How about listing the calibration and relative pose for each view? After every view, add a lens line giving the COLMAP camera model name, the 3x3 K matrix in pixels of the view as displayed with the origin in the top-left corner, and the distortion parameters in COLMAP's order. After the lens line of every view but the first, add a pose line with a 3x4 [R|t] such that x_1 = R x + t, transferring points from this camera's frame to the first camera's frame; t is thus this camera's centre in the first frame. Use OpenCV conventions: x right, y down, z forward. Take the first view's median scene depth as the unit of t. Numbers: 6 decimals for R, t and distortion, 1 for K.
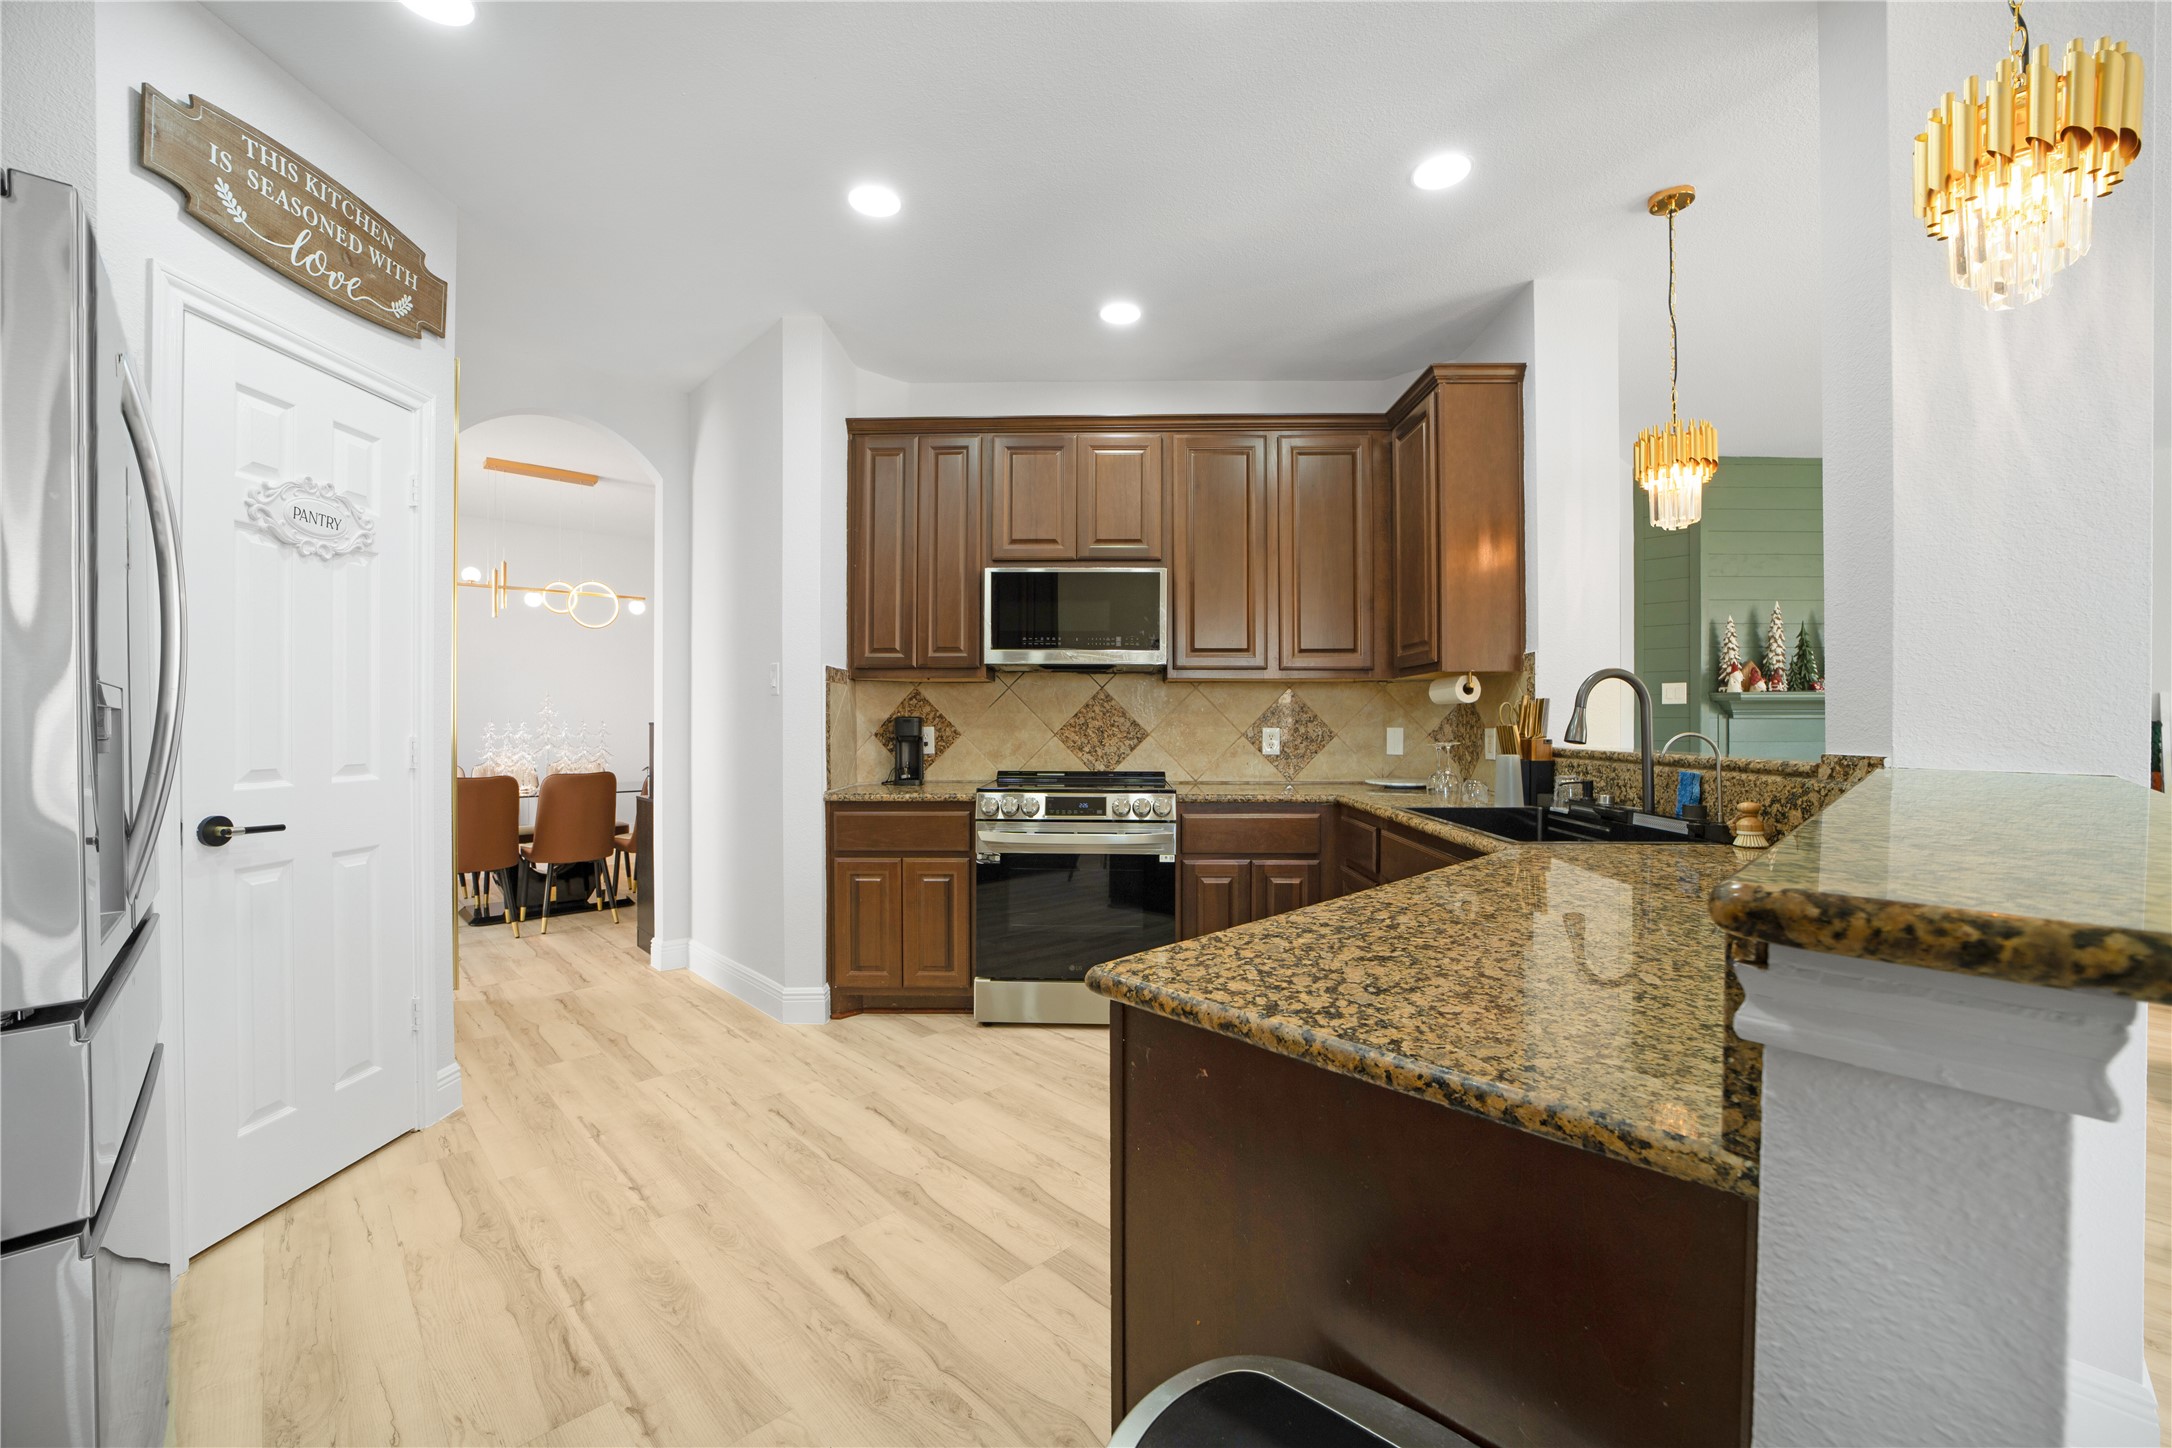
lens RADIAL K [[860.2, 0, 1086.0], [0, 860.2, 724.0], [0, 0, 1]] dist [-0.000621, 0.000027]
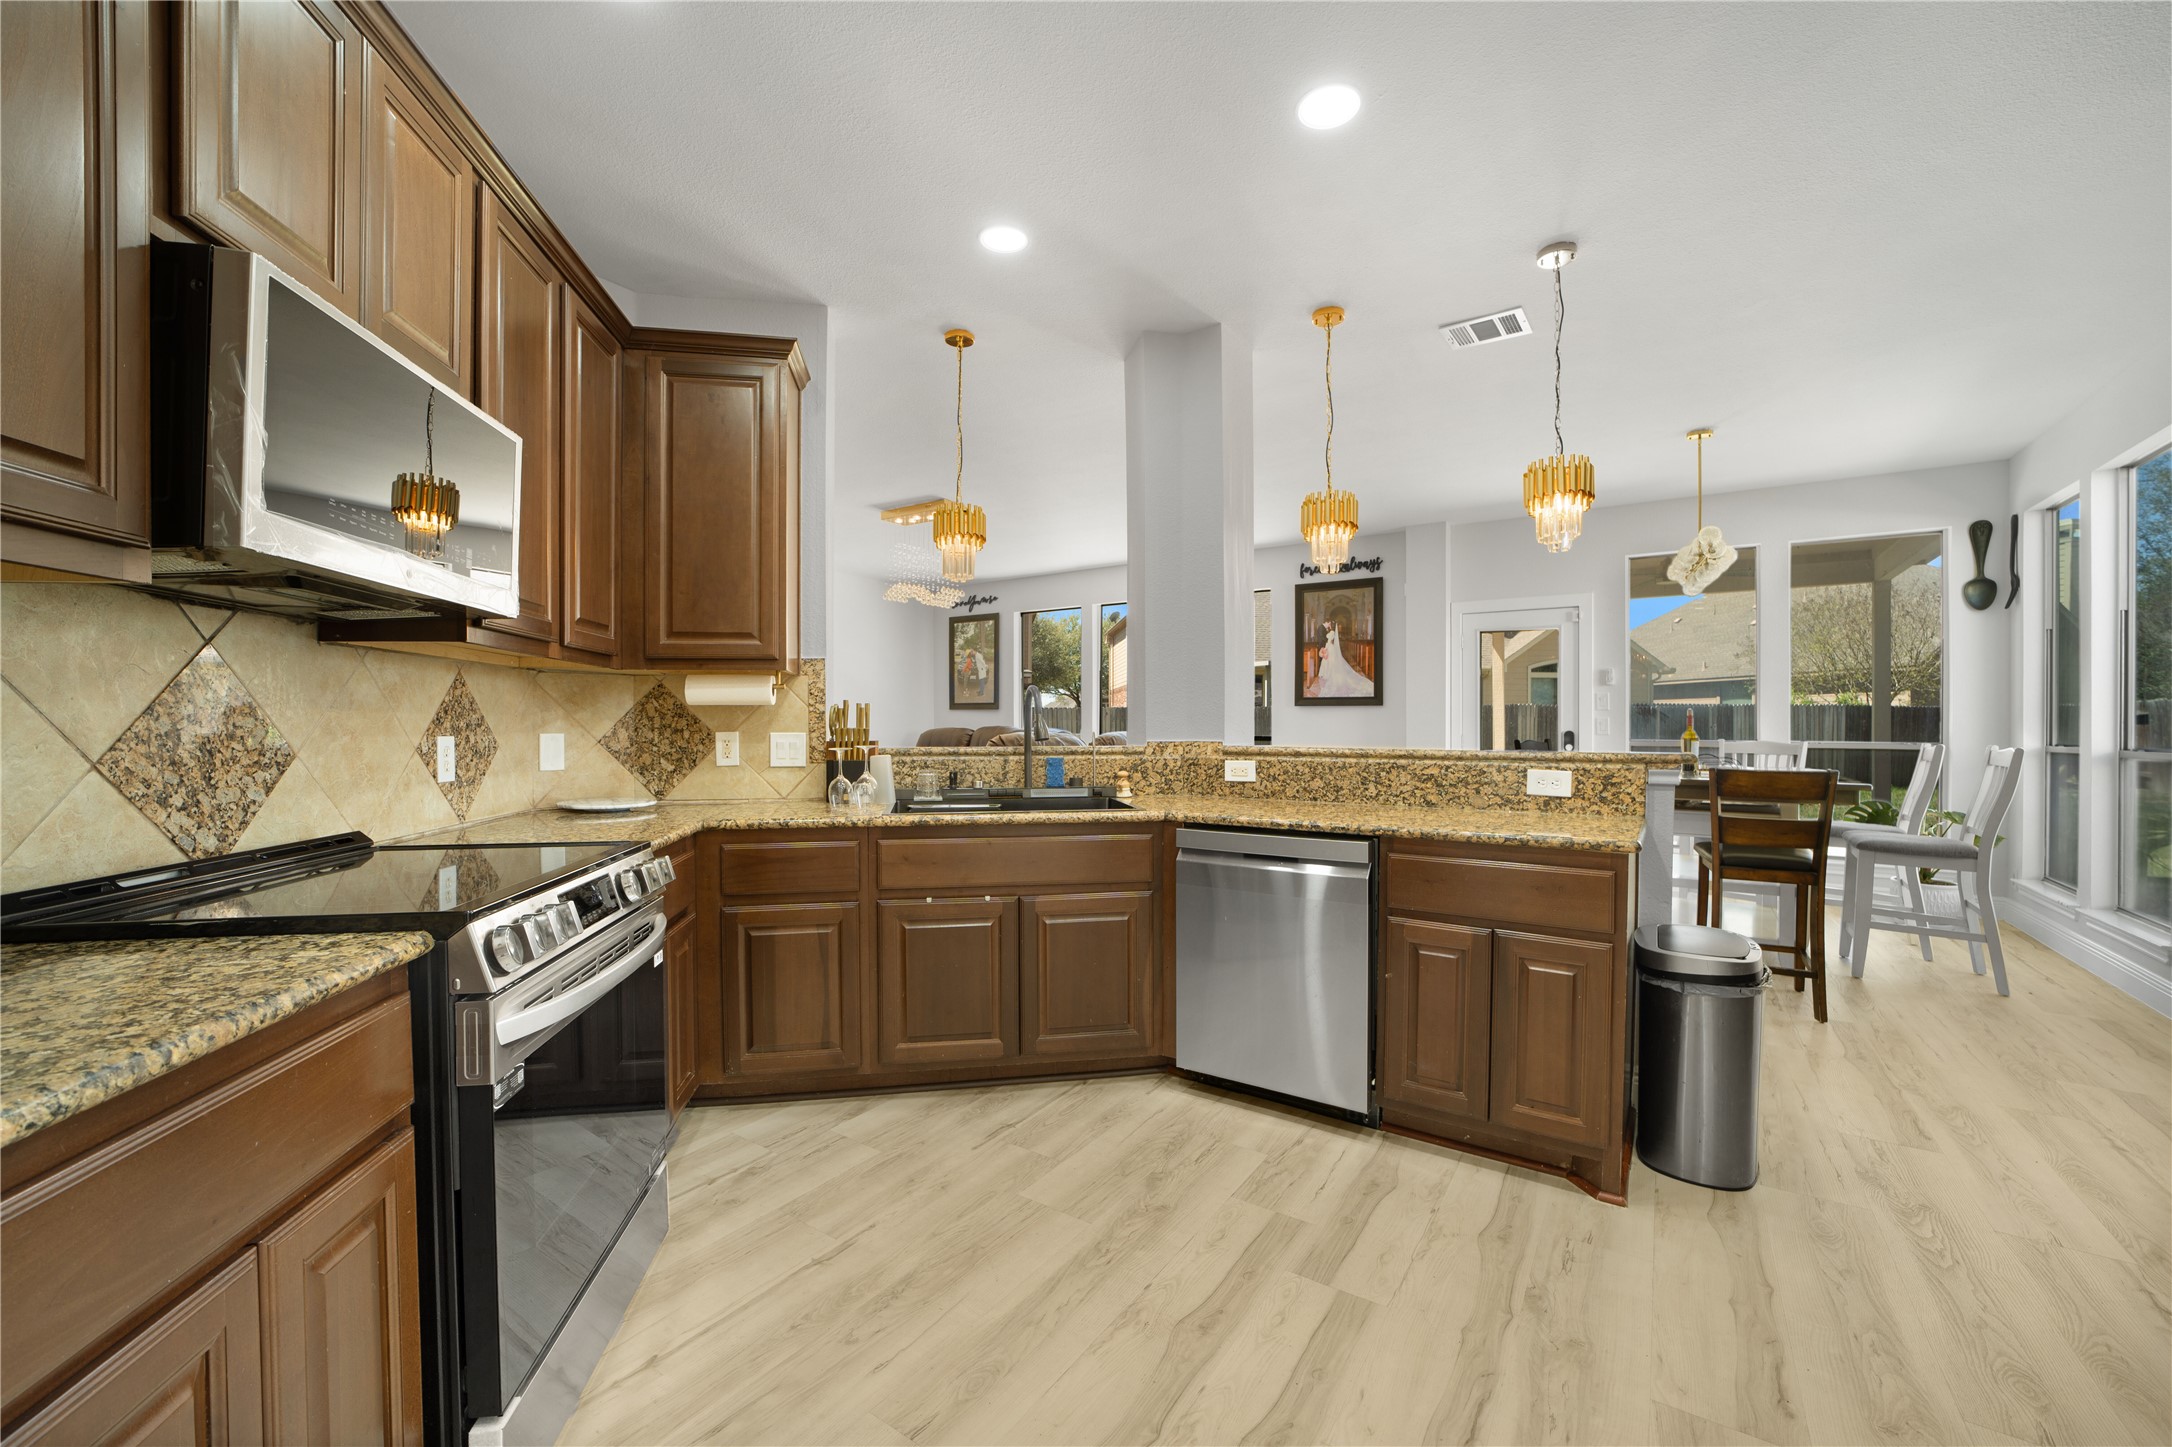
lens RADIAL K [[860.2, 0, 1086.0], [0, 860.2, 723.5], [0, 0, 1]] dist [-0.000621, 0.000027]
pose [[-0.193985, -0.001437, 0.981003, -0.740159], [0.002387, 0.999995, 0.001937, -0.007184], [-0.981002, 0.002718, -0.193981, 1.133918]]
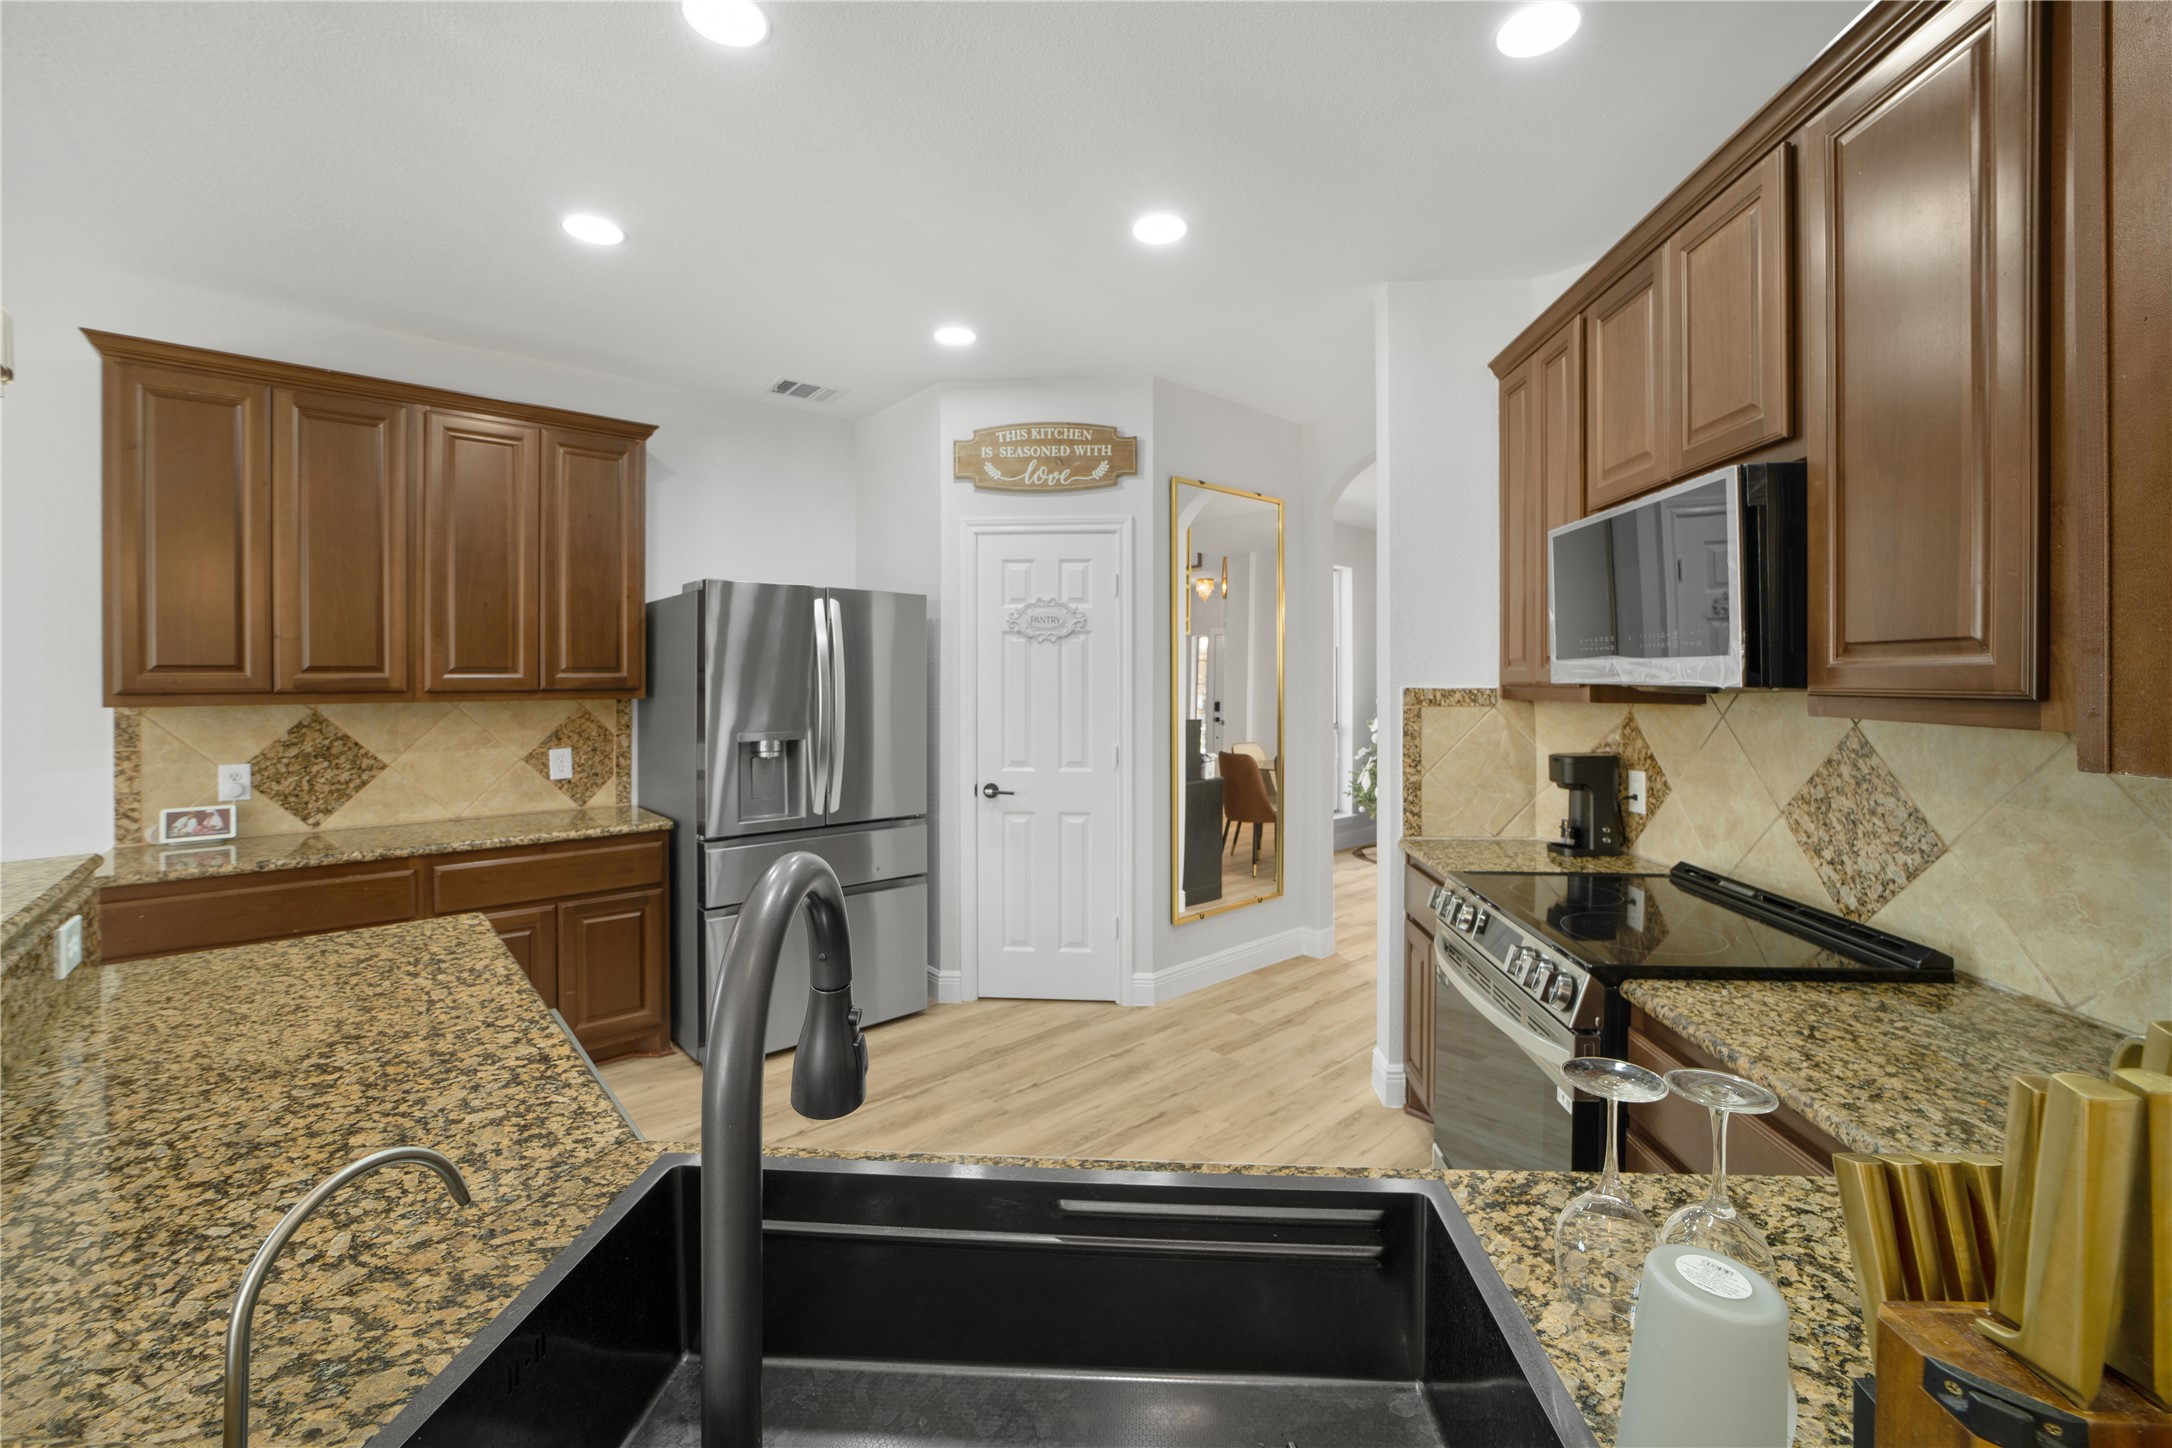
lens RADIAL K [[897.3, 0, 1082.1], [0, 897.3, 682.5], [0, 0, 1]] dist [-0.000601, 0.000065]
pose [[-0.039092, 0.005634, -0.999220, 0.831296], [-0.002528, 0.999980, 0.005738, -0.109020], [0.999232, 0.002750, -0.039077, 1.024800]]
